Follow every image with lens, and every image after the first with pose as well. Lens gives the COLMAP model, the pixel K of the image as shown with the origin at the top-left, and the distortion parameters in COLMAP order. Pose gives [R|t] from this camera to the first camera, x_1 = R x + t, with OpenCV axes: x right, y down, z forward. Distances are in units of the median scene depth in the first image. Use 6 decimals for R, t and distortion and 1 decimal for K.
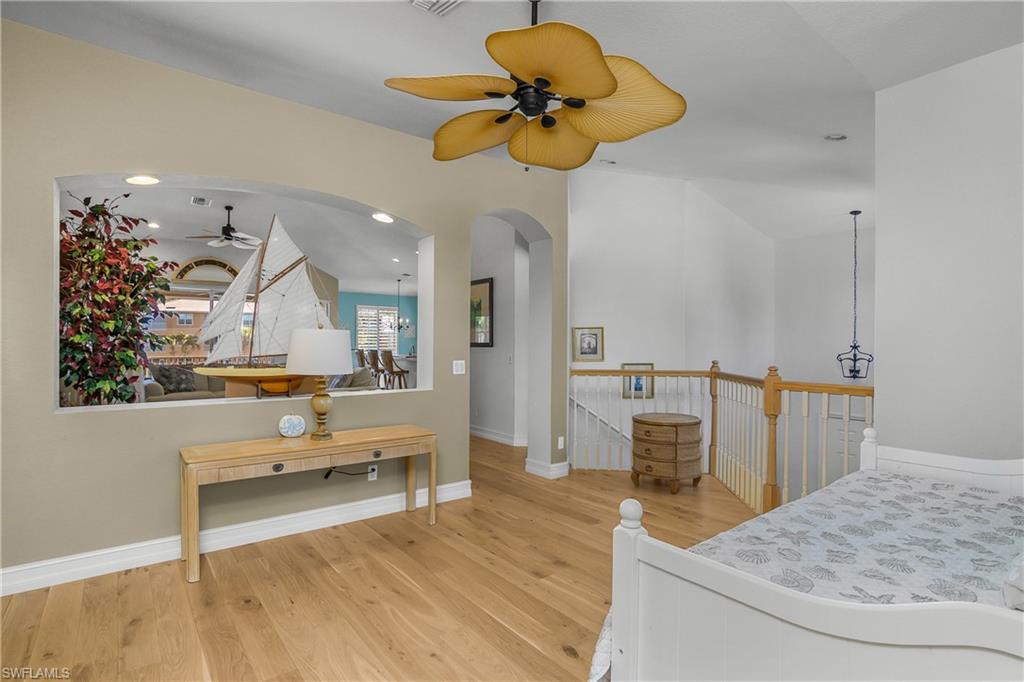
lens RADIAL K [[510.9, 0, 507.4], [0, 510.9, 345.4], [0, 0, 1]] dist [-0.002980, -0.000315]
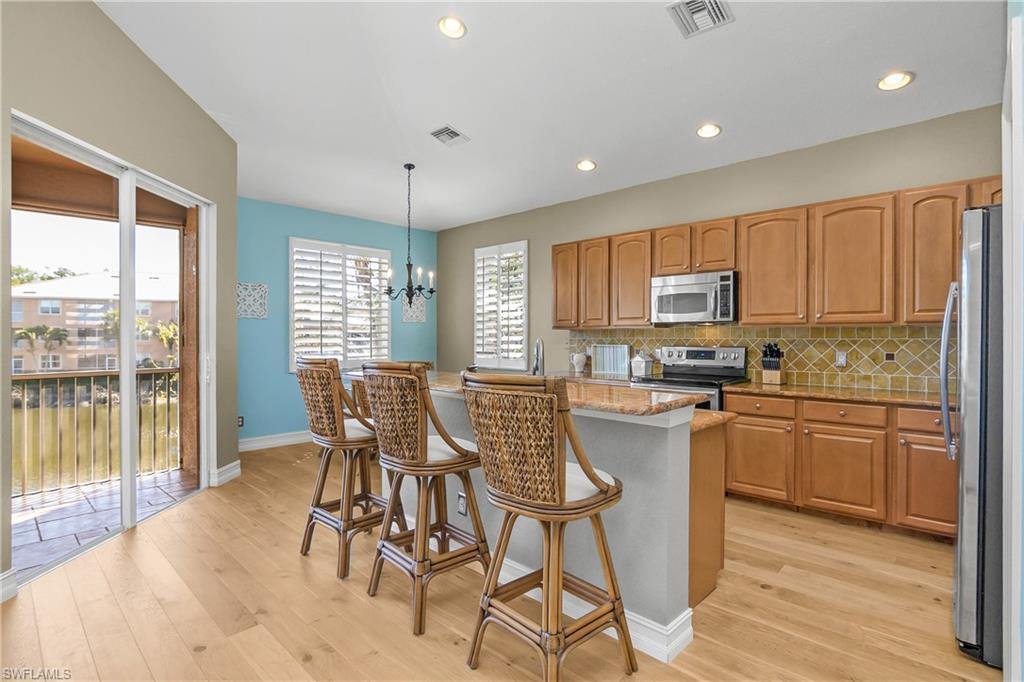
lens RADIAL K [[508.4, 0, 510.8], [0, 508.4, 343.4], [0, 0, 1]] dist [-0.015395, 0.000574]
pose [[0.989438, -0.006118, 0.144826, -0.320195], [0.004632, 0.999933, 0.010594, -0.001377], [-0.144882, -0.009811, 0.989400, 1.027179]]
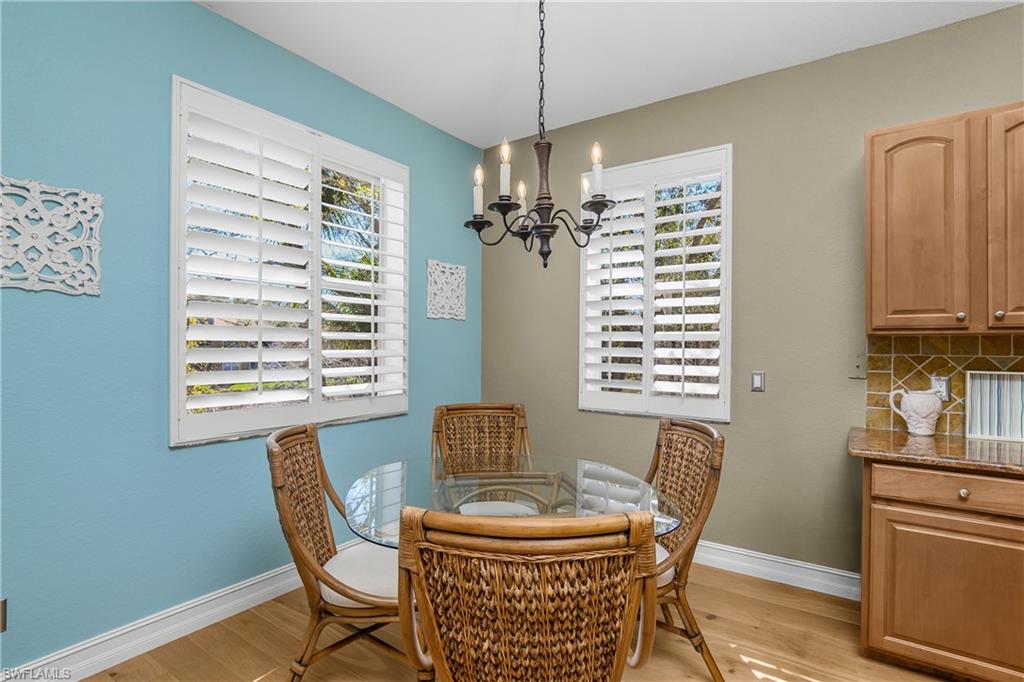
lens RADIAL K [[505.9, 0, 514.6], [0, 505.9, 346.9], [0, 0, 1]] dist [-0.000255, 0.000338]
pose [[0.952812, 0.006059, 0.303501, -0.427273], [-0.004380, 0.999971, -0.006213, -0.002697], [-0.303530, 0.004591, 0.952811, 1.452827]]
